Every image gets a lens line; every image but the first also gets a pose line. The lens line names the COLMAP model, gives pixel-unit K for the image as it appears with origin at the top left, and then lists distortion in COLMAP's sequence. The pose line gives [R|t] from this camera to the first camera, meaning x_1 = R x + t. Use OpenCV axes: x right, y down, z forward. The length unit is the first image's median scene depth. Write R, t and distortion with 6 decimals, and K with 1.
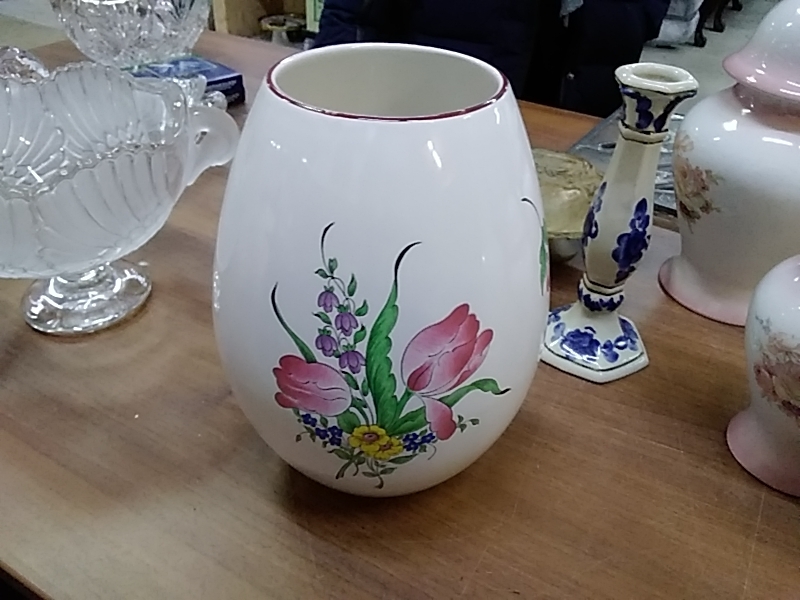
lens RADIAL K [[654.6, 0, 400.0], [0, 654.6, 300.0], [0, 0, 1]] dist [0.067772, -0.009422]
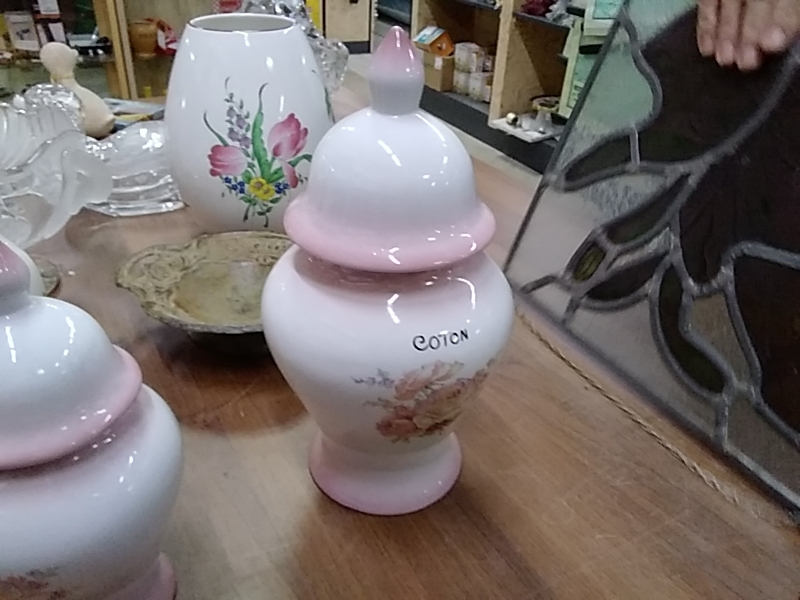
lens RADIAL K [[661.8, 0, 400.0], [0, 661.8, 300.0], [0, 0, 1]] dist [0.068387, -0.000145]
pose [[0.967580, -0.133237, 0.214560, -0.119808], [0.148295, 0.987378, -0.055611, 0.805763], [-0.204442, 0.085627, 0.975126, -1.244889]]
